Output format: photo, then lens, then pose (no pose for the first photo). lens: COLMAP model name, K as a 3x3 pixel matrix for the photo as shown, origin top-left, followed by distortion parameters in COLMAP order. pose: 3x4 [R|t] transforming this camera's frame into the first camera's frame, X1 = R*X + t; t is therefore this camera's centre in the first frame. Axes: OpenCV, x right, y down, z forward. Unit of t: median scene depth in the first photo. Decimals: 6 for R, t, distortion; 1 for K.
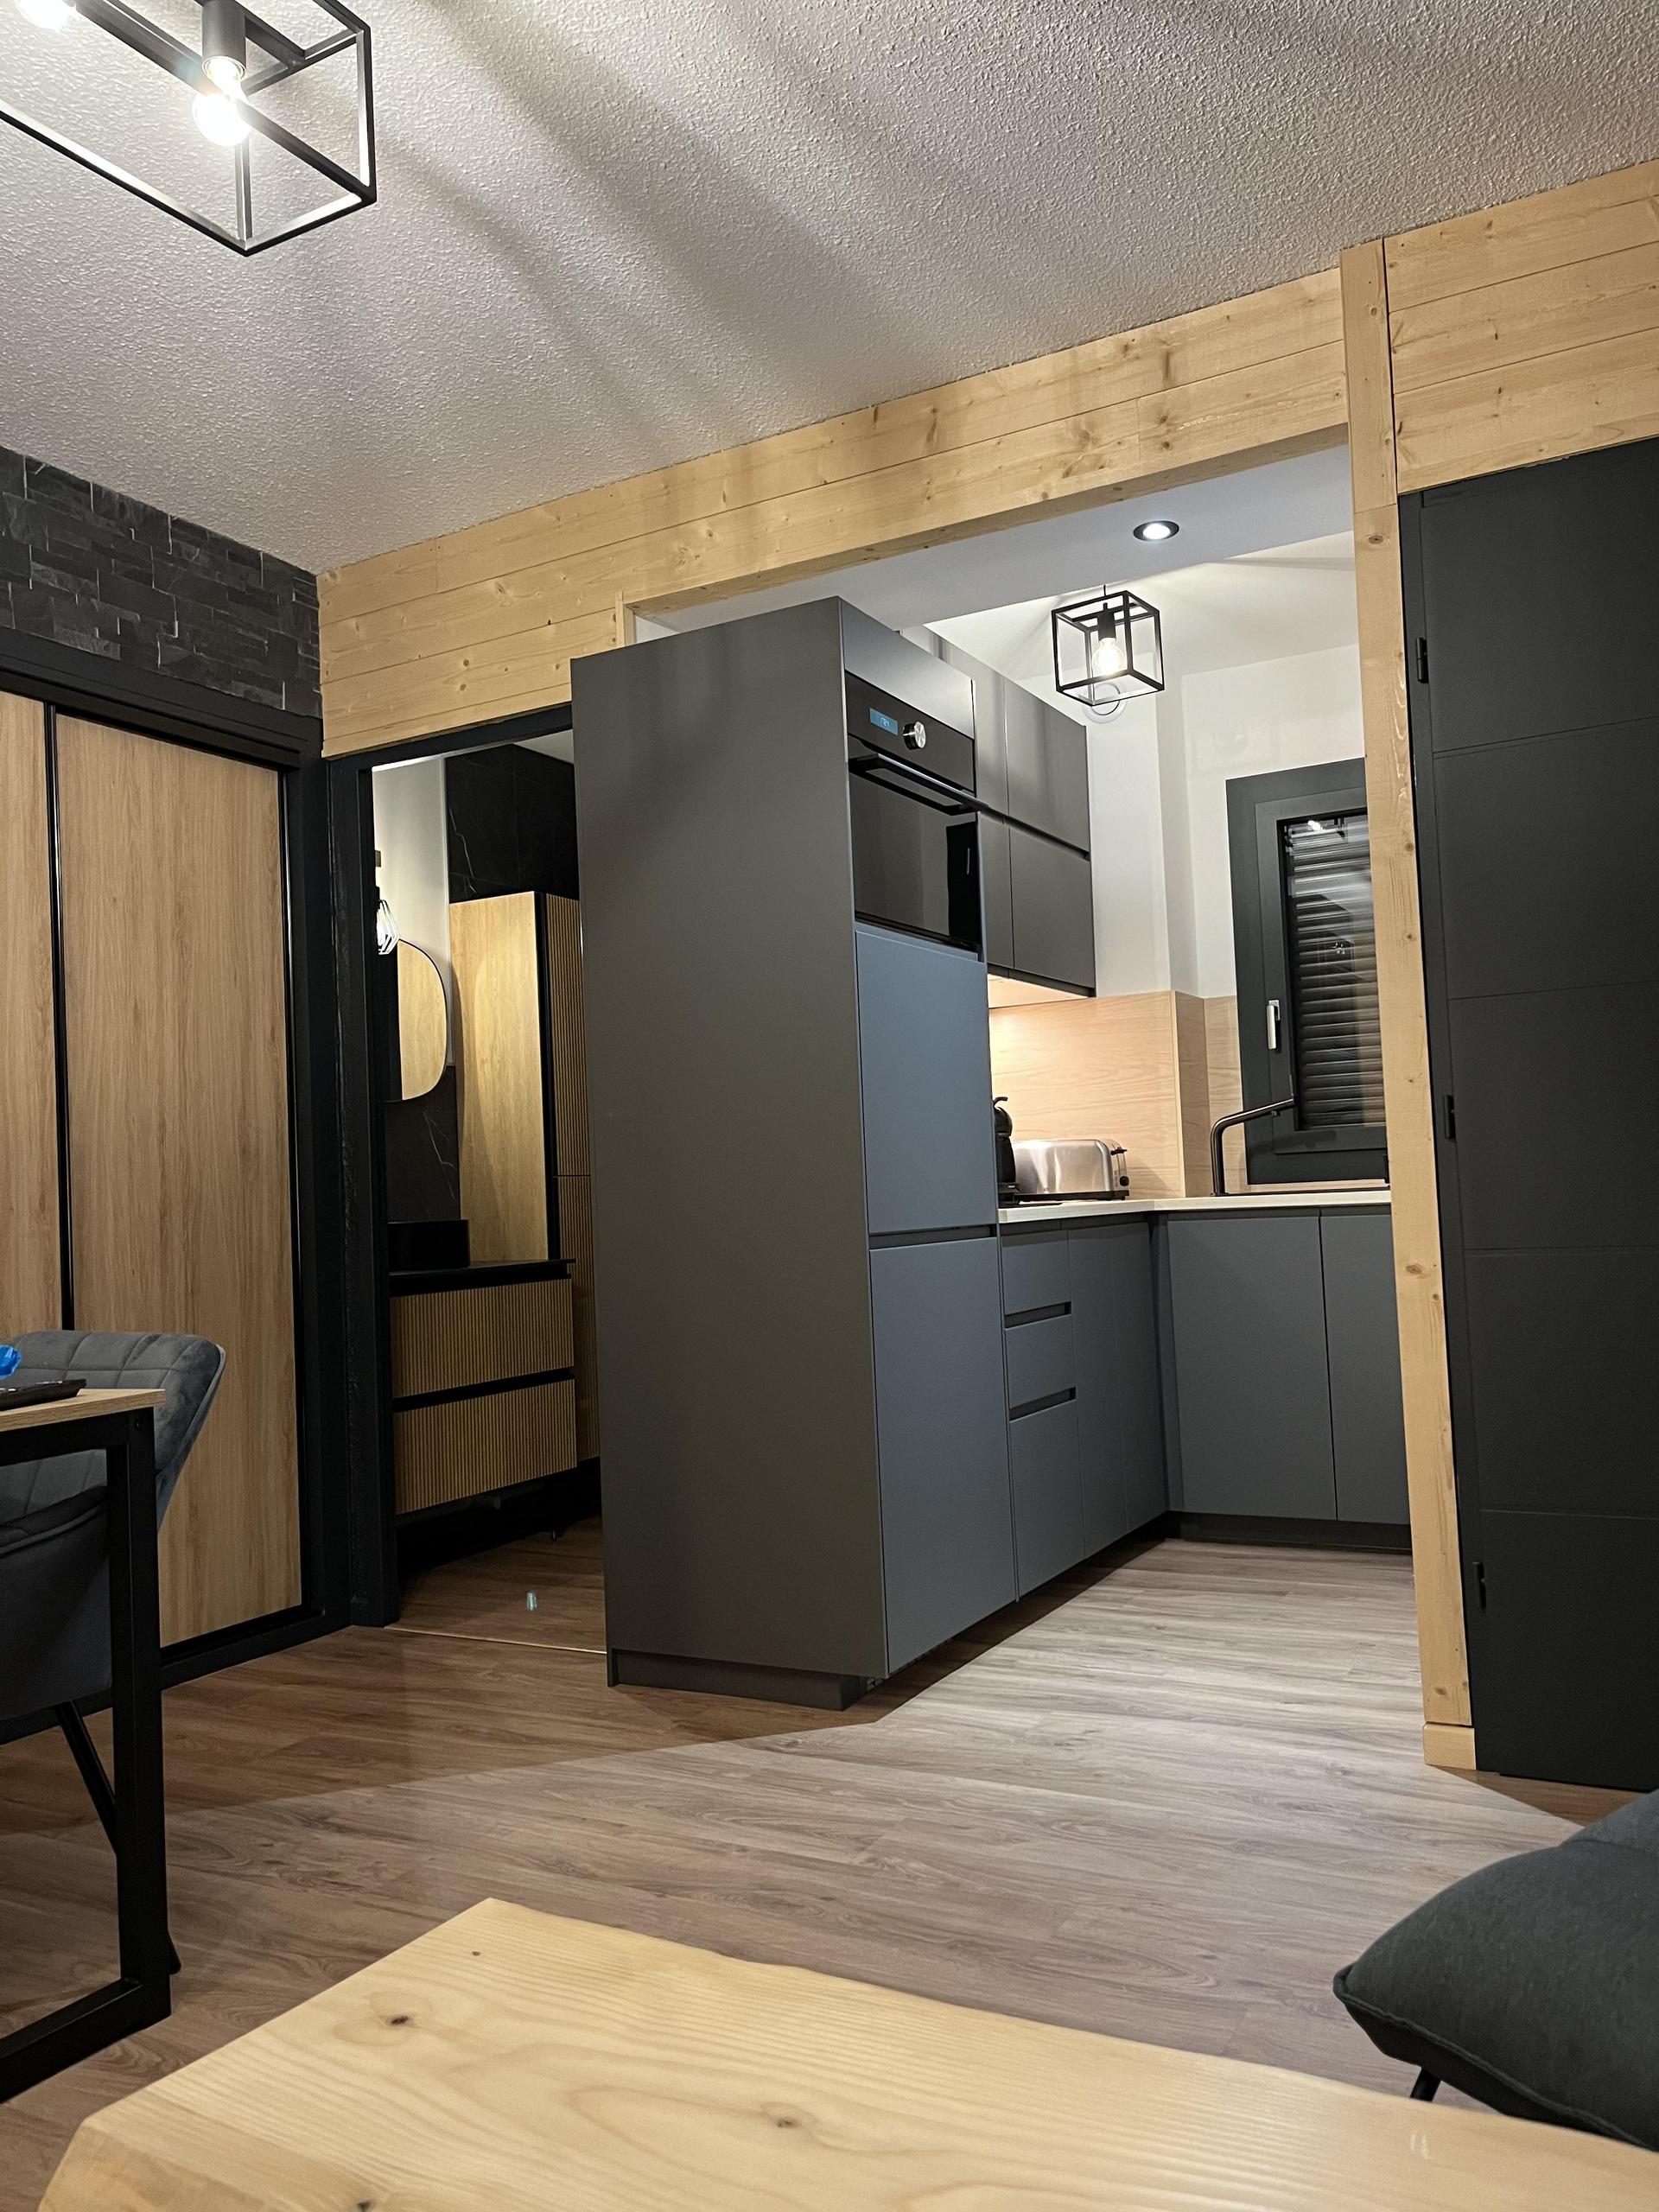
lens RADIAL K [[1650.7, 0, 833.6], [0, 1650.7, 1112.7], [0, 0, 1]] dist [-0.000452, -0.000128]
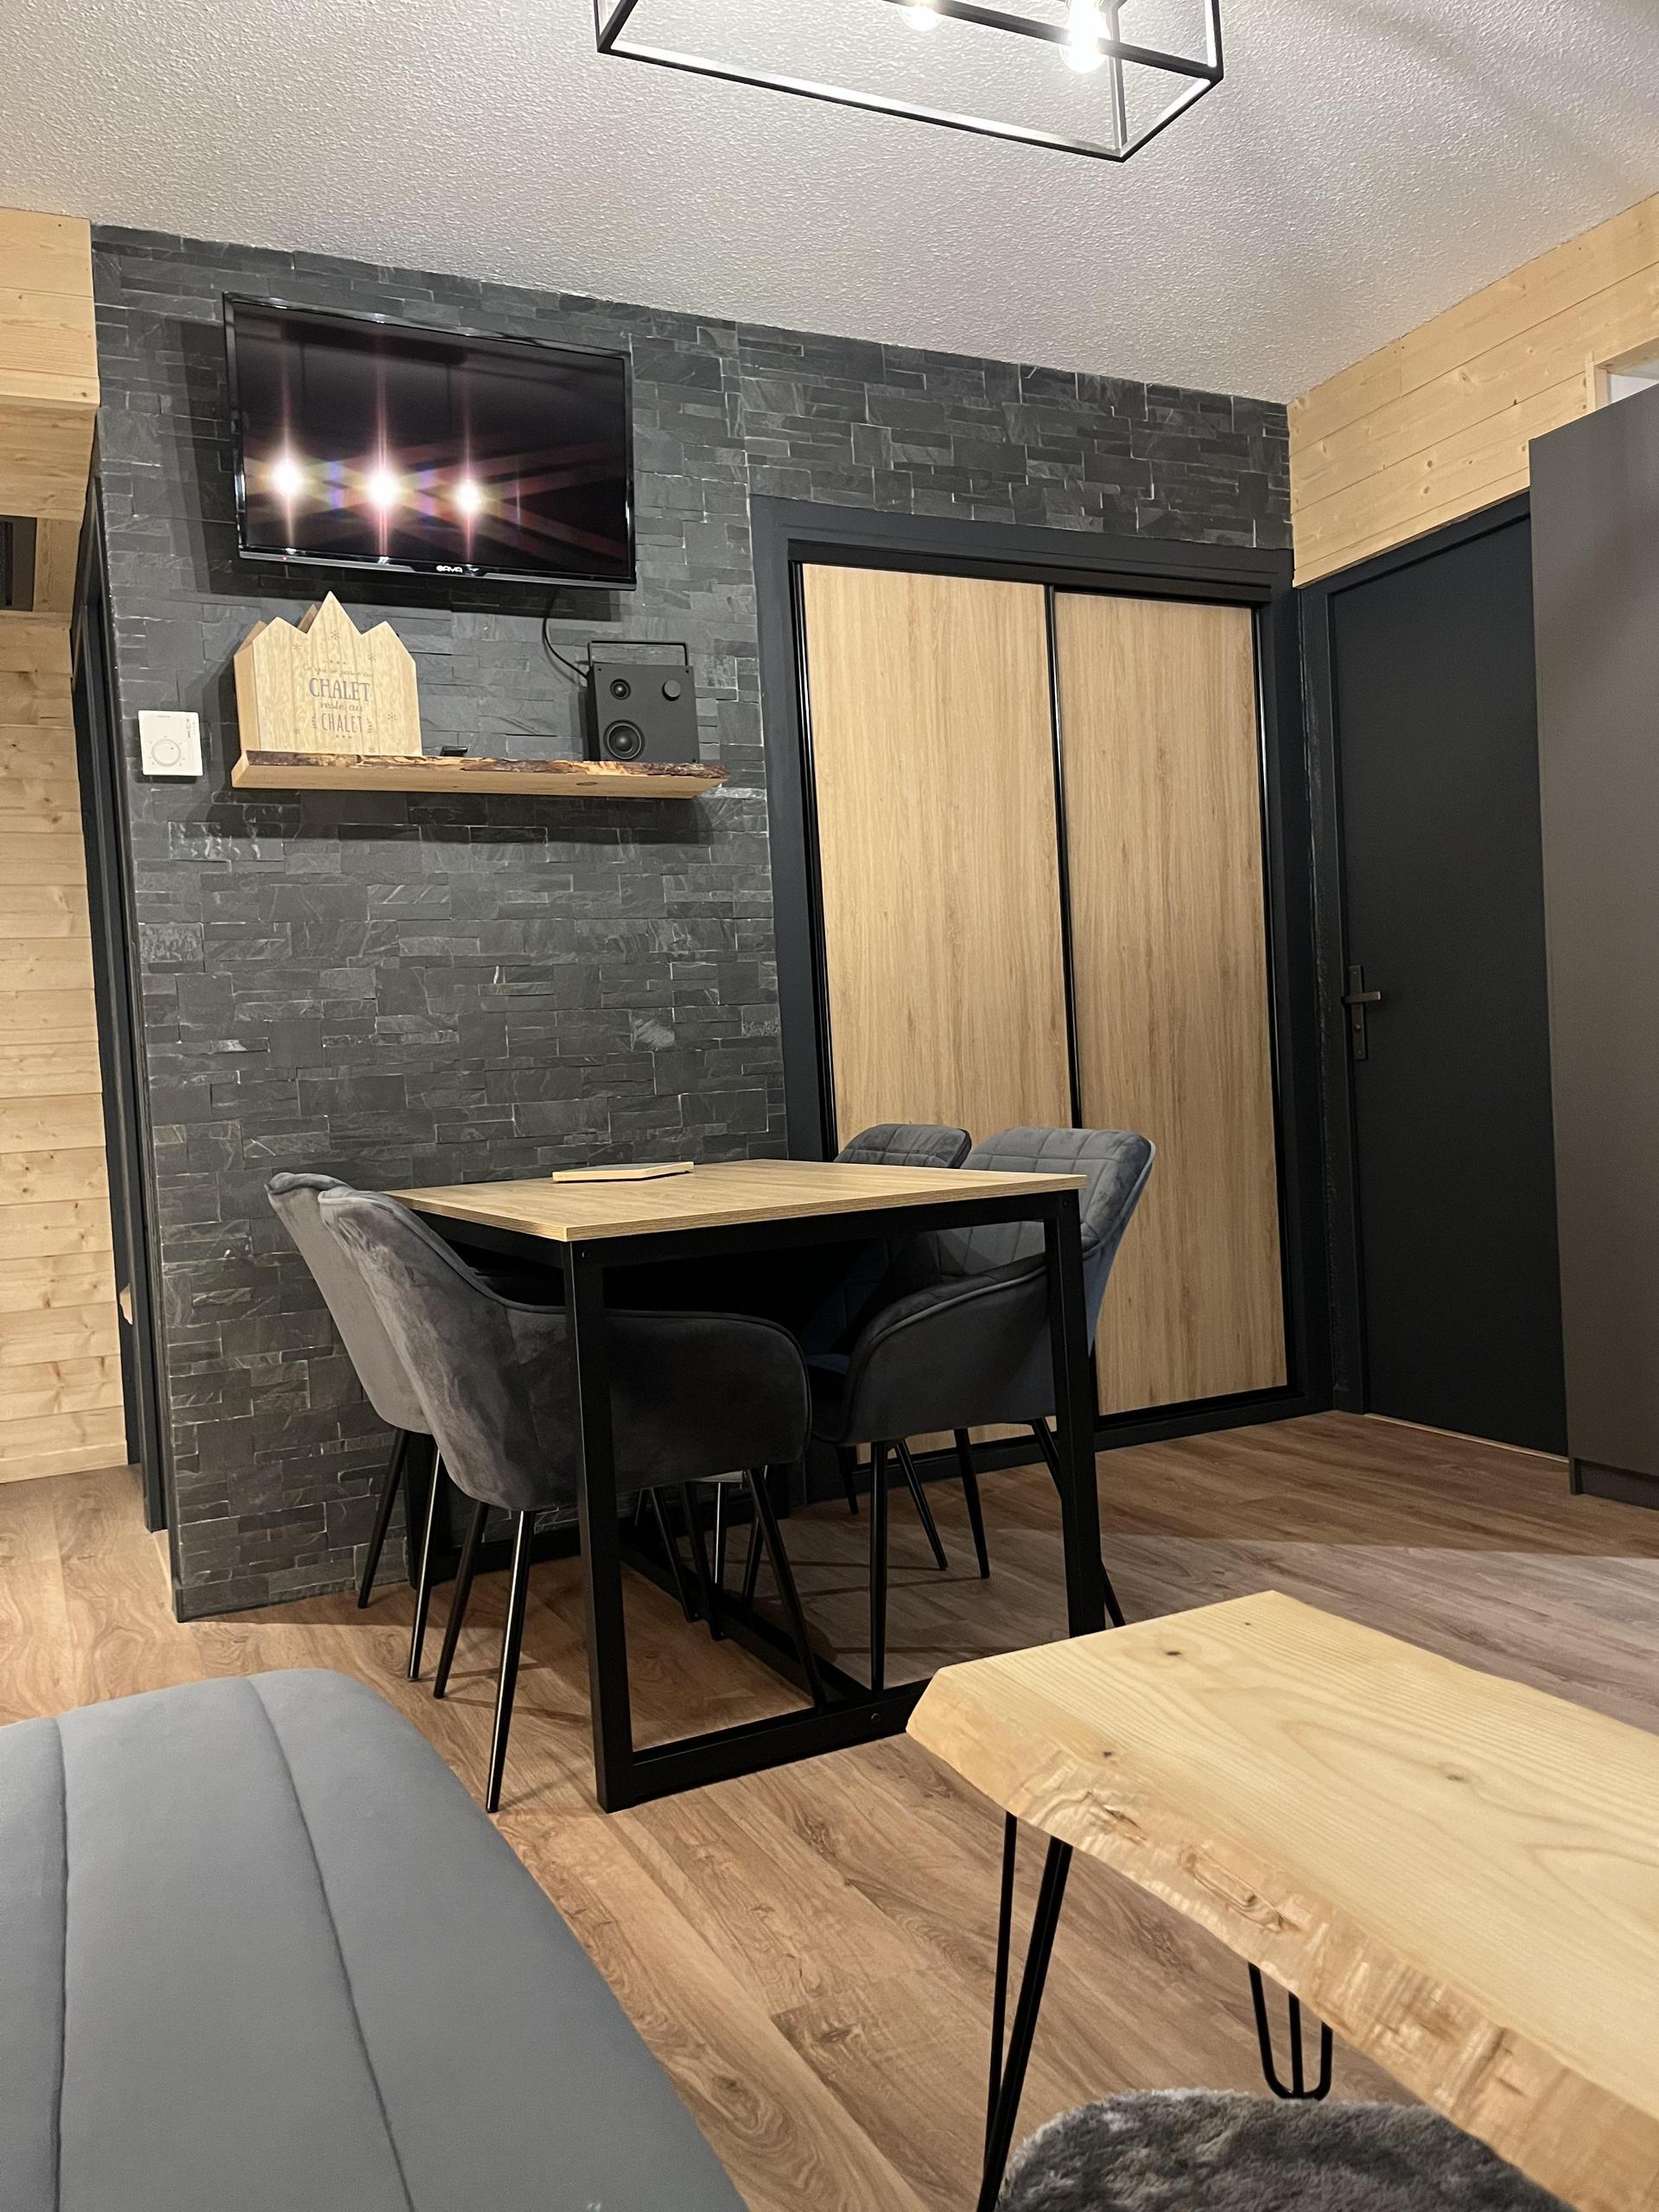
lens RADIAL K [[1670.2, 0, 825.7], [0, 1670.2, 1110.3], [0, 0, 1]] dist [0.008645, -0.040411]
pose [[0.801809, 0.012452, -0.597451, 0.095227], [0.051405, 0.994640, 0.089718, 0.001898], [0.595366, -0.102649, 0.796871, -0.046551]]
